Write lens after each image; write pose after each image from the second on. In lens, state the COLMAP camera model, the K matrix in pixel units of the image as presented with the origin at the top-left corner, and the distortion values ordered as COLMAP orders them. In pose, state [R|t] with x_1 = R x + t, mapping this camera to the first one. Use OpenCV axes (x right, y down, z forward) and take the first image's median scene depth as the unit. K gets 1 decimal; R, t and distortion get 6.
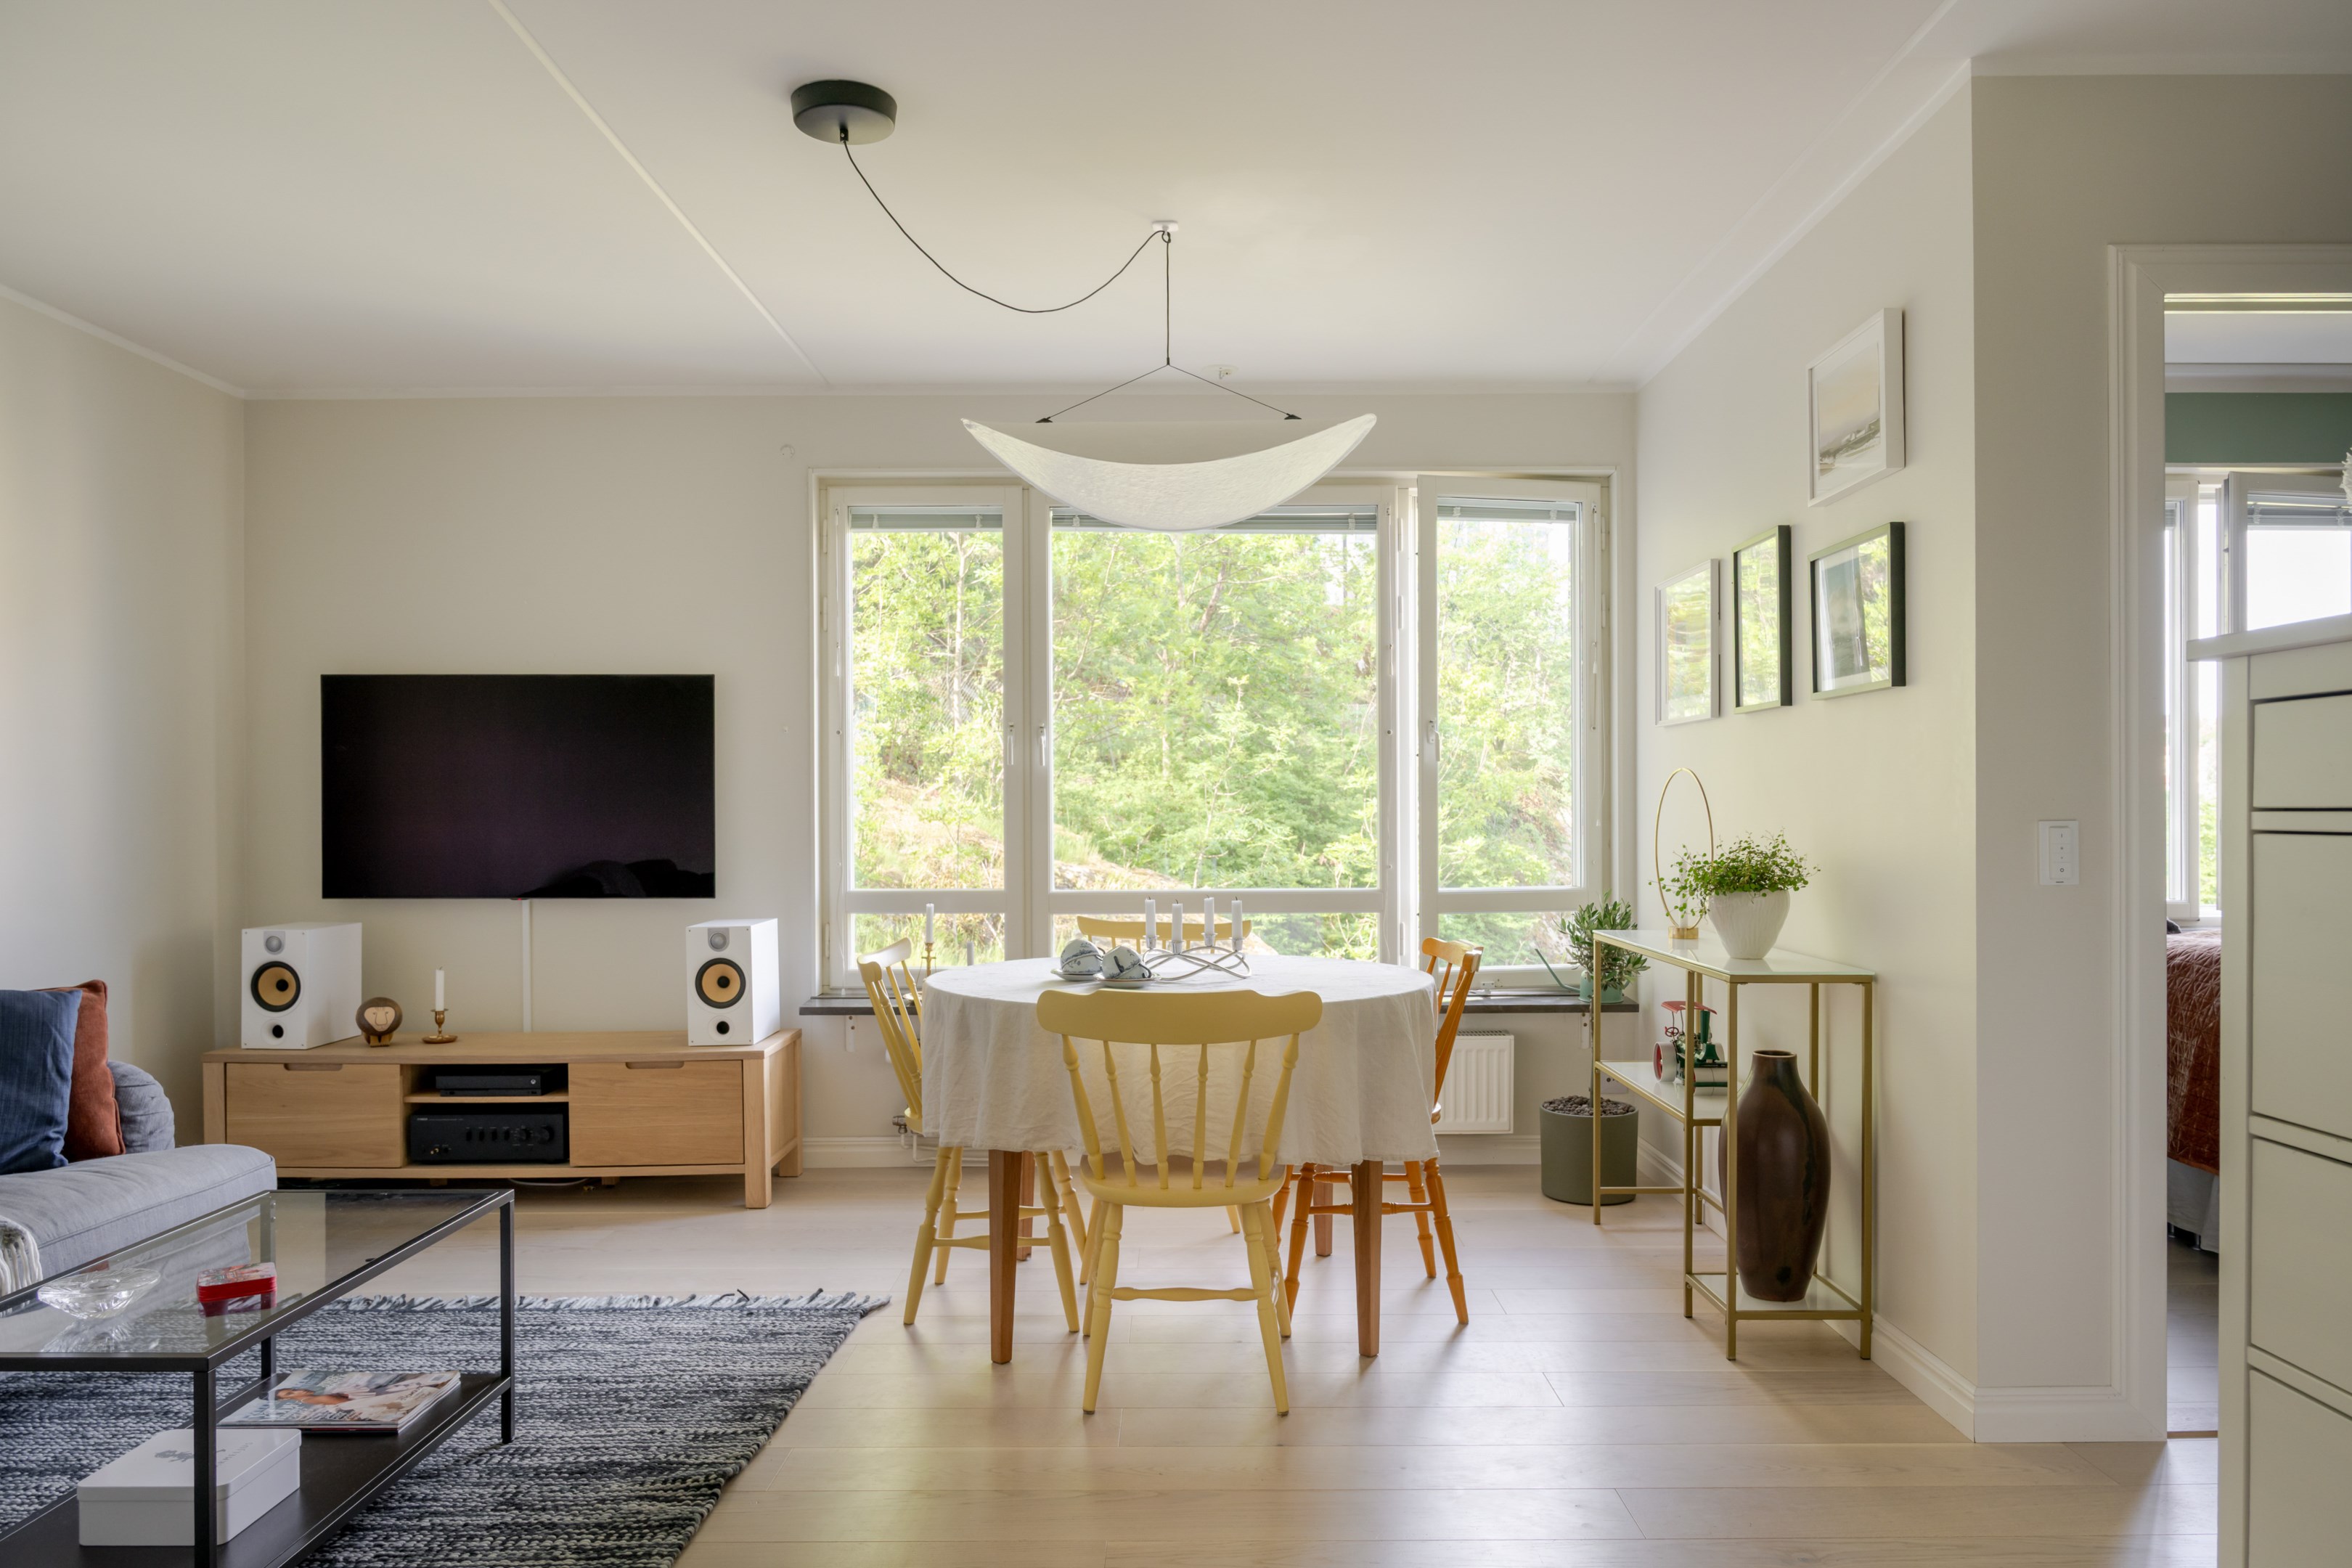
lens RADIAL K [[1618.9, 0, 1179.1], [0, 1618.9, 815.3], [0, 0, 1]] dist [0.000544, -0.001293]
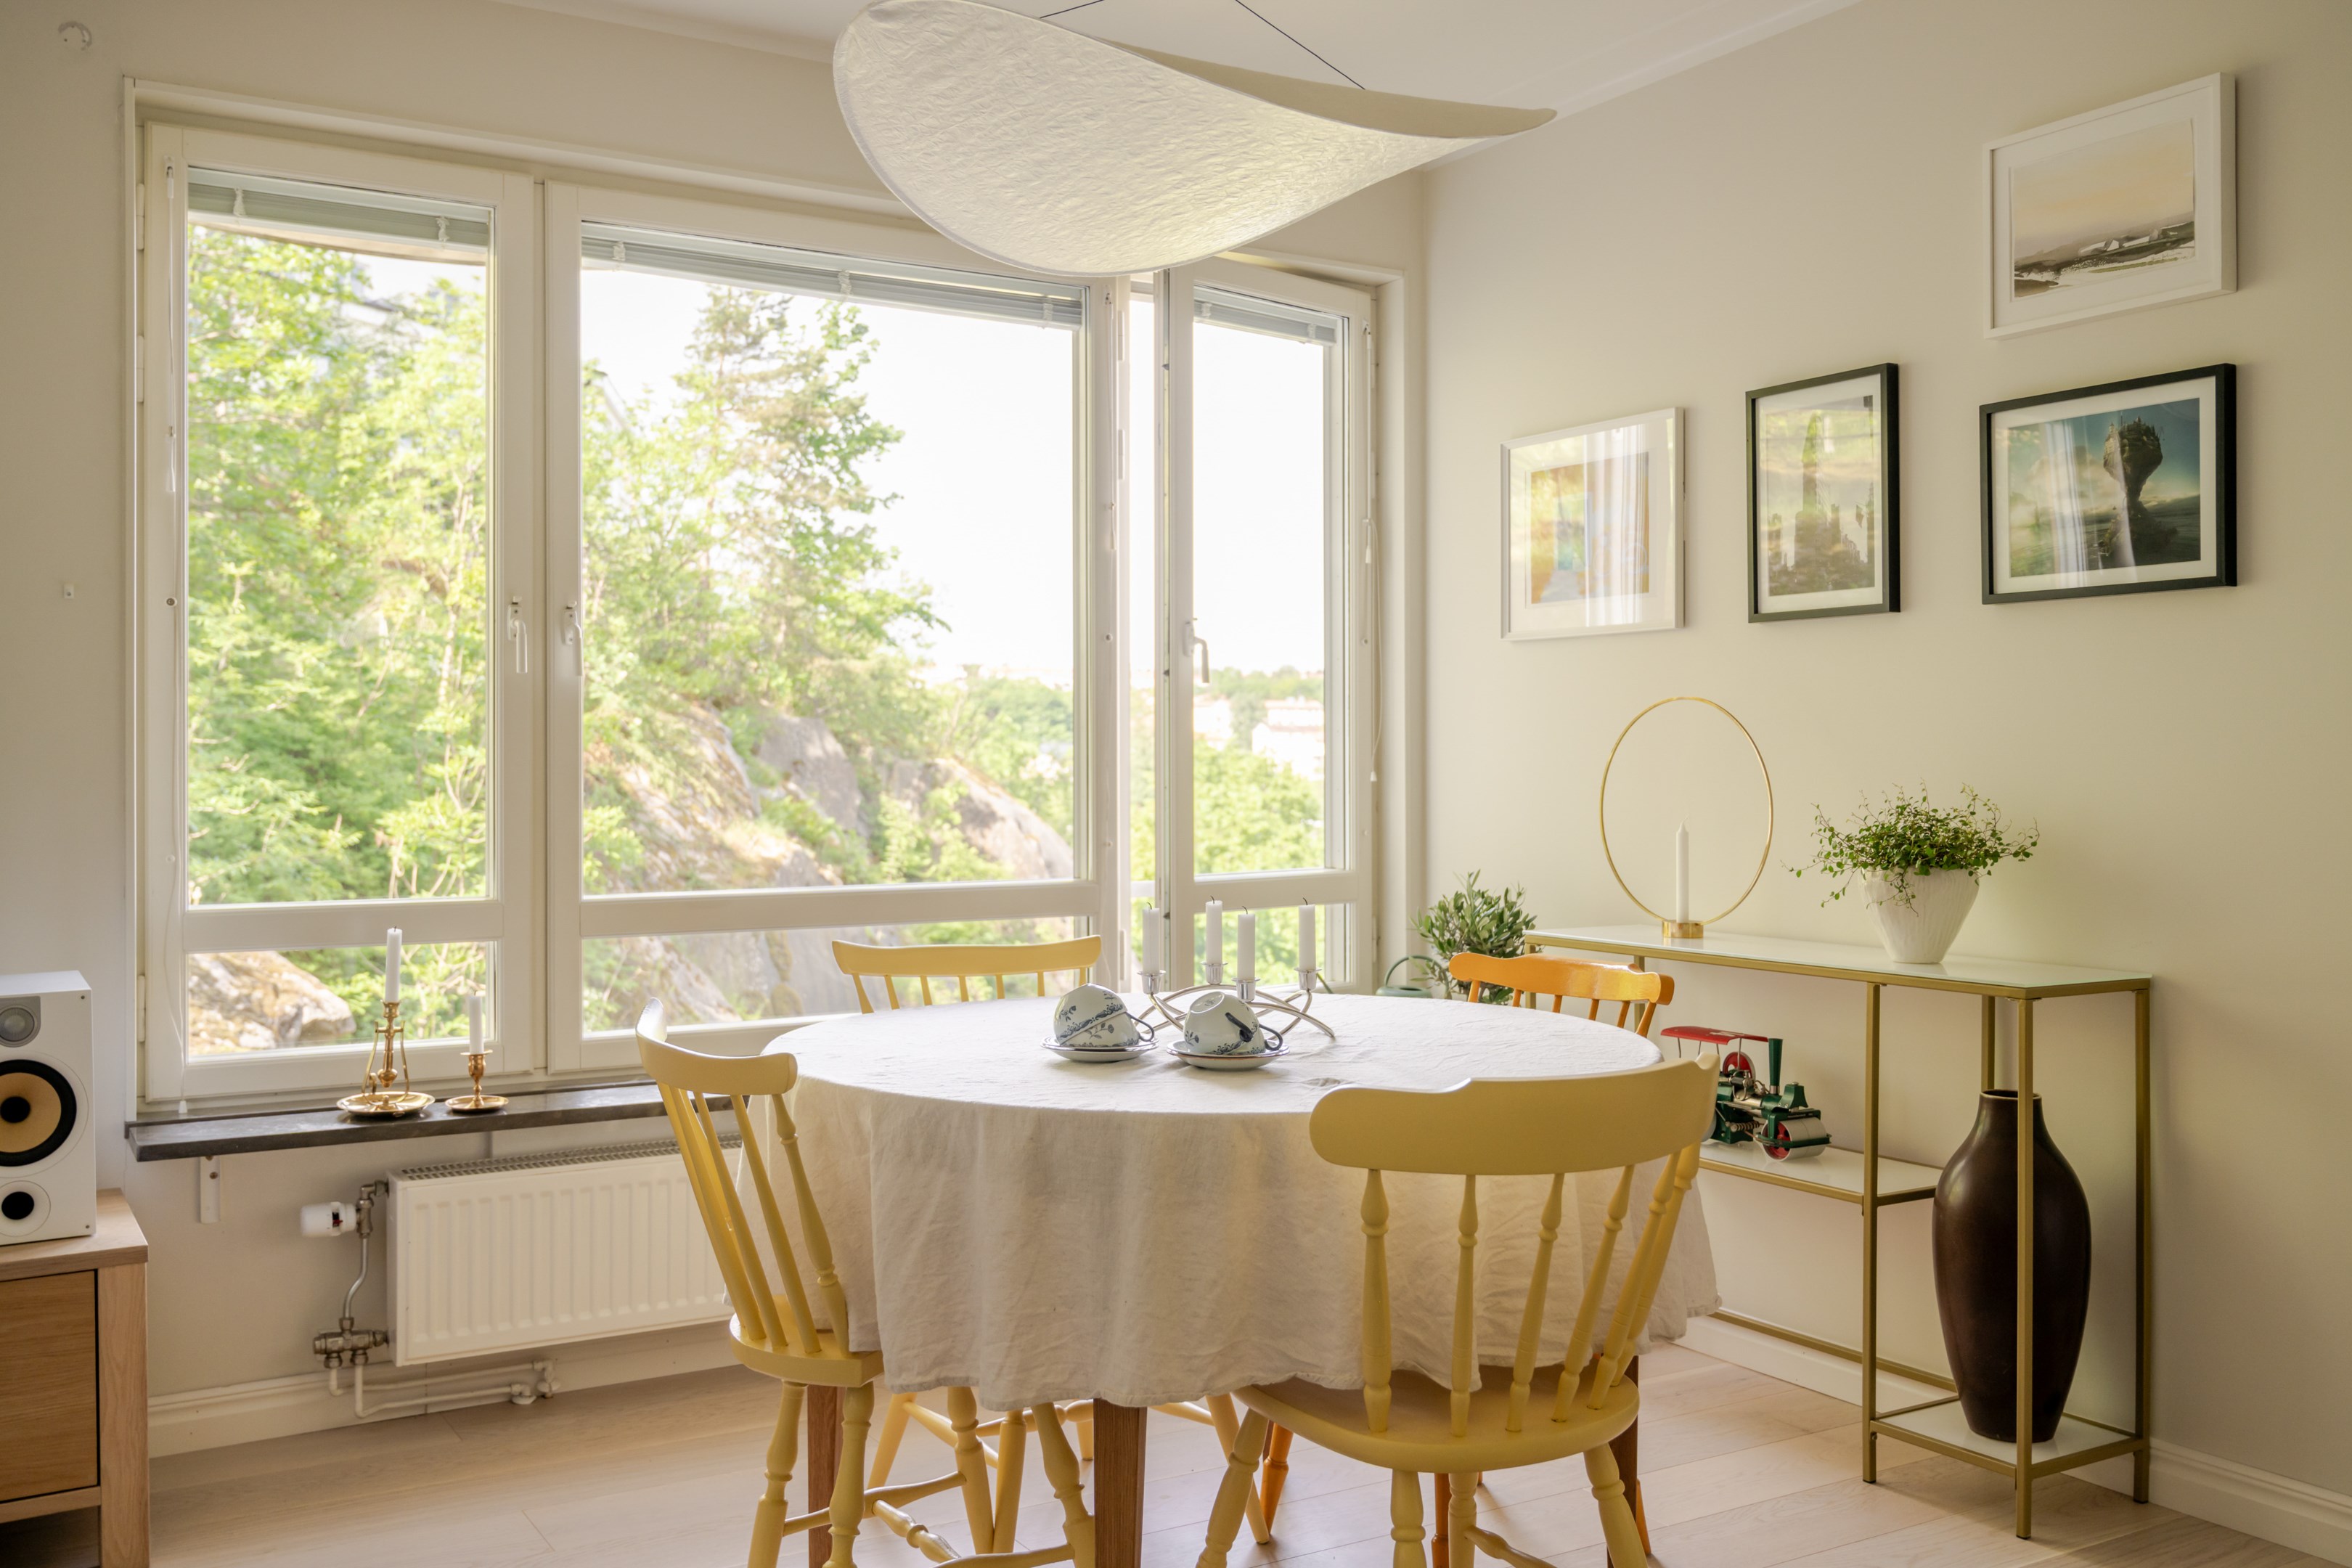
lens RADIAL K [[2101.7, 0, 1176.0], [0, 2101.7, 784.0], [0, 0, 1]] dist [-0.001871, -0.003003]
pose [[0.853212, -0.002973, 0.521555, -0.323749], [0.000989, 0.999991, 0.004082, 0.004239], [-0.521563, -0.002967, 0.853208, 0.300448]]
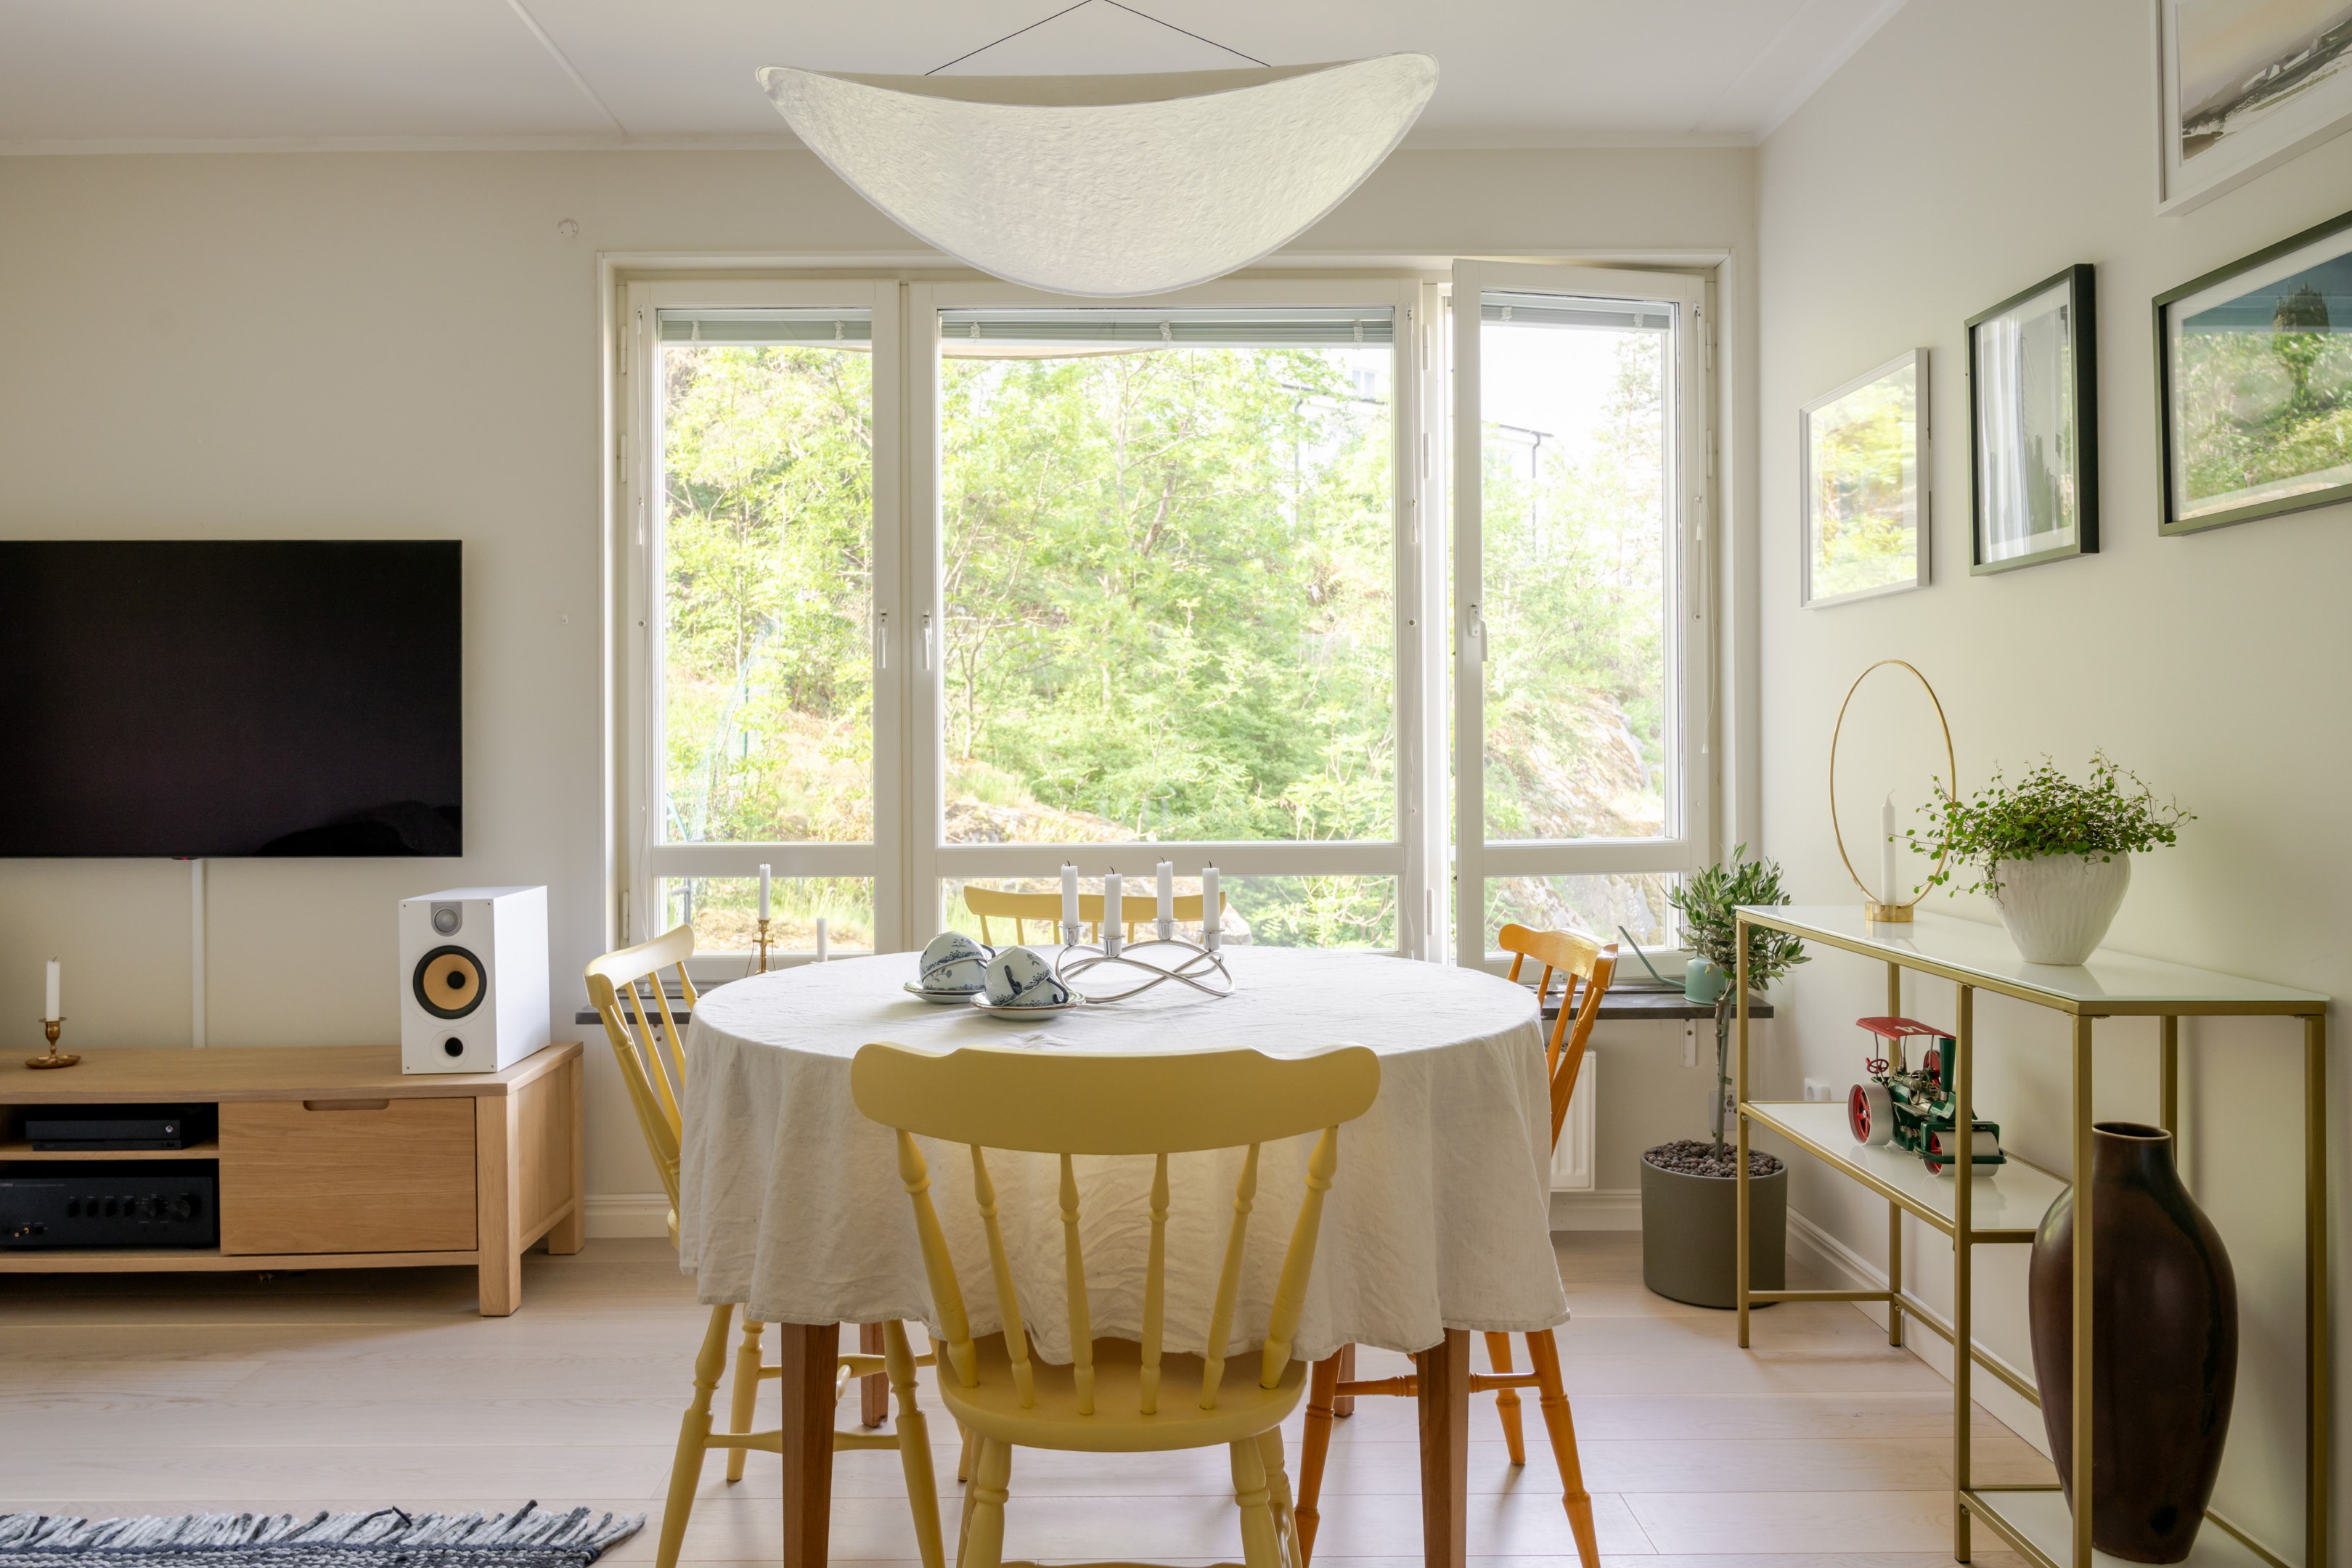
lens RADIAL K [[1665.3, 0, 1134.7], [0, 1665.3, 744.1], [0, 0, 1]] dist [-0.003724, 0.001259]
pose [[0.999969, -0.001094, 0.007782, 0.001767], [0.001151, 0.999972, -0.007366, 0.008539], [-0.007774, 0.007374, 0.999943, 0.299782]]
